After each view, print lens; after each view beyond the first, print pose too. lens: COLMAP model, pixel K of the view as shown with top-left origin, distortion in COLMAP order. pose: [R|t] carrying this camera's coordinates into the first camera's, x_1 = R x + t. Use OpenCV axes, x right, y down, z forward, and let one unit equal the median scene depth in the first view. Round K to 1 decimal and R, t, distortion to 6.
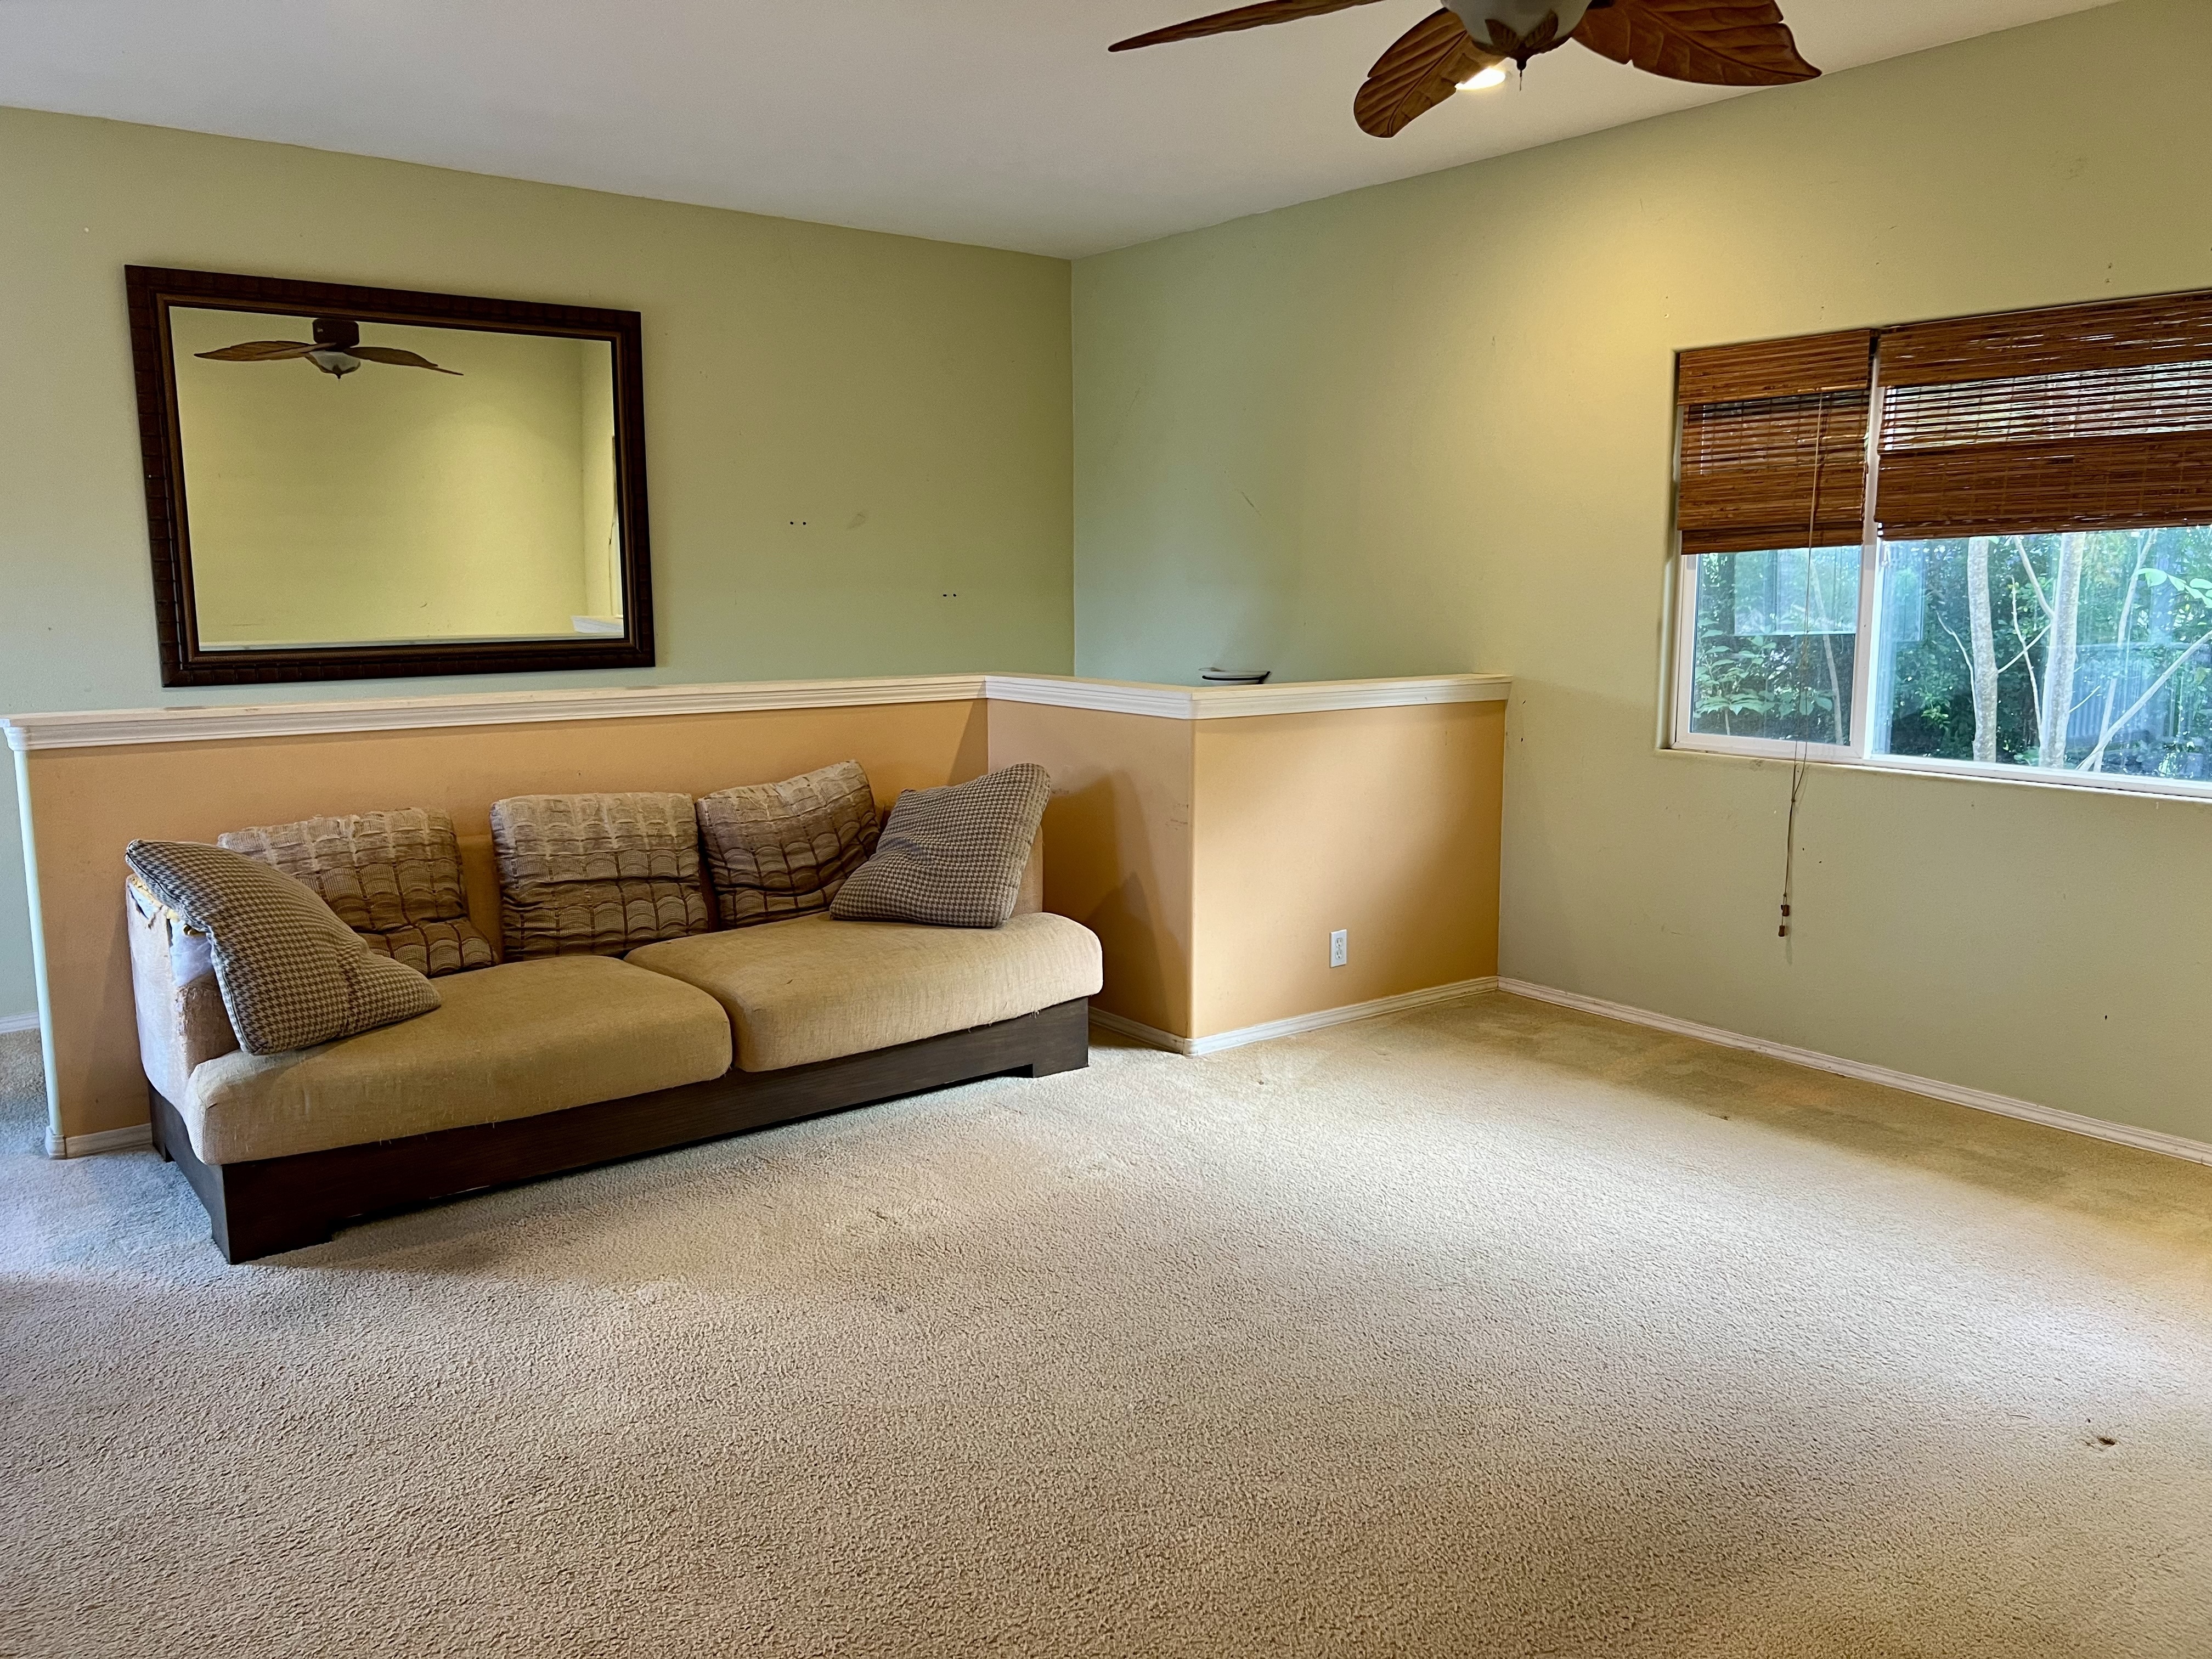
lens RADIAL K [[1665.5, 0, 1106.1], [0, 1665.5, 824.8], [0, 0, 1]] dist [0.029105, -0.057147]
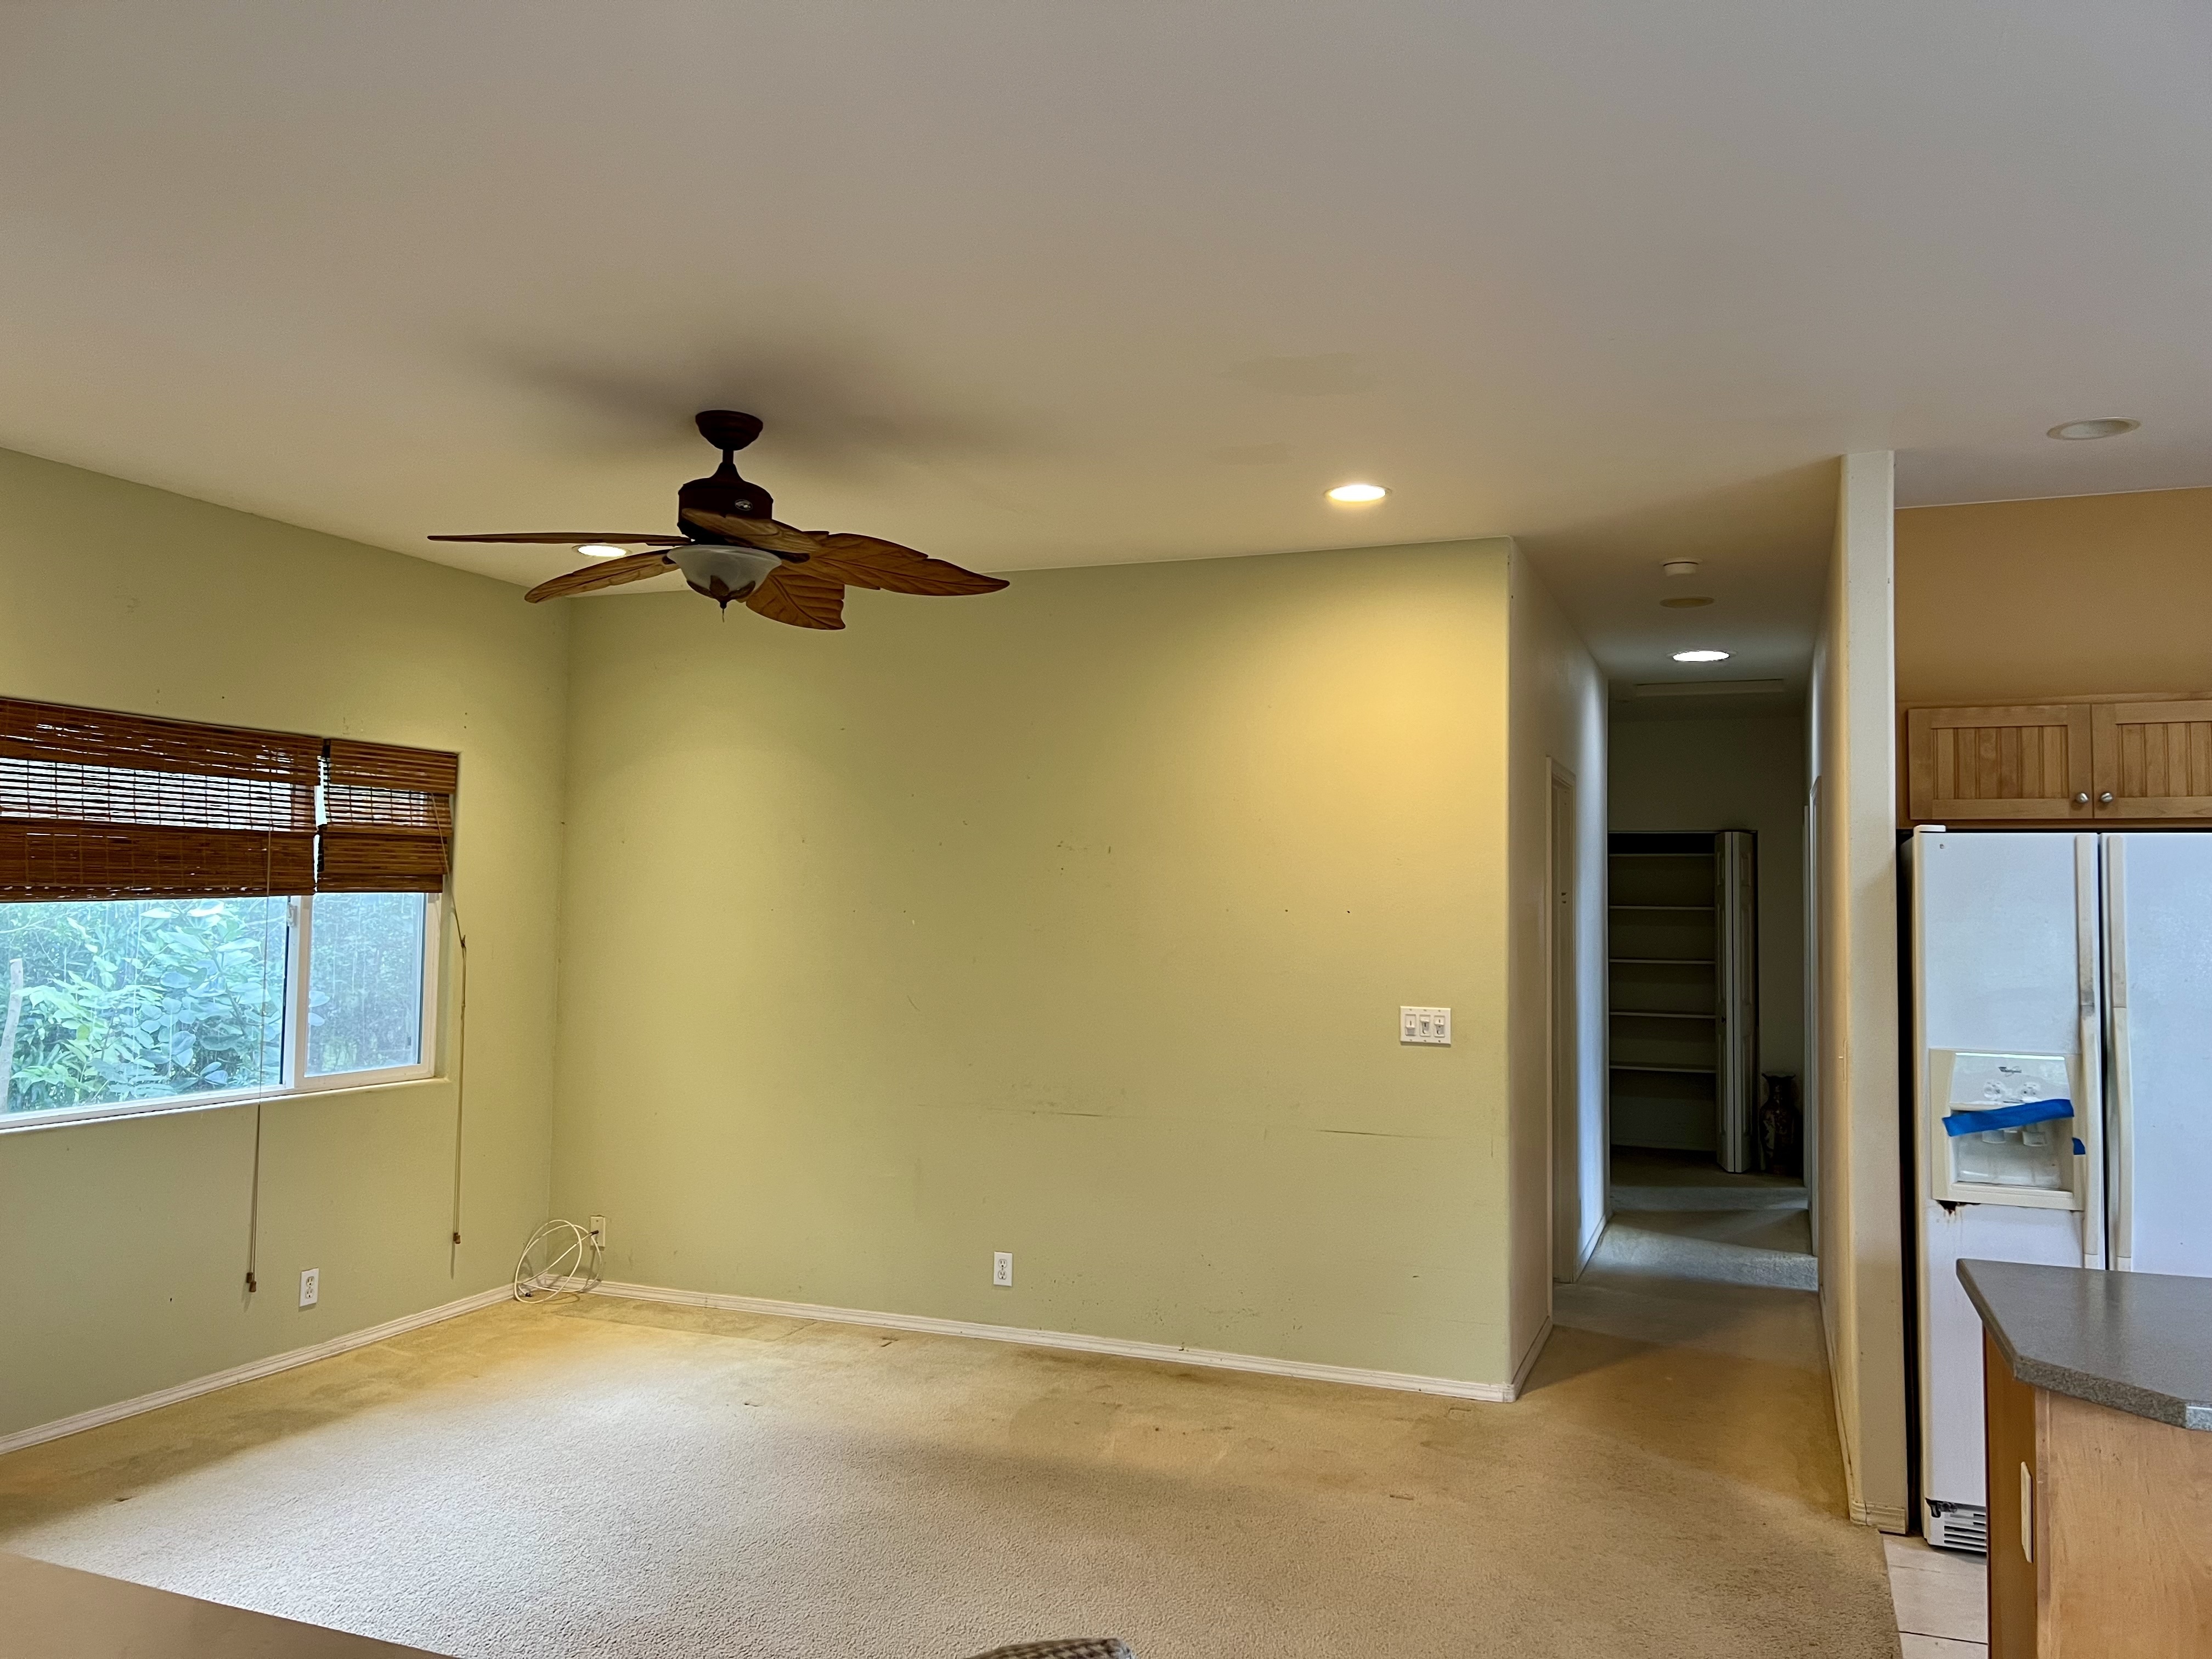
lens RADIAL K [[1665.5, 0, 1104.5], [0, 1665.5, 809.7], [0, 0, 1]] dist [0.029105, -0.057147]
pose [[-0.508555, 0.053642, 0.859357, -0.798838], [0.126586, 0.991871, 0.012998, -0.166410], [-0.851674, 0.115393, -0.511211, 1.005699]]
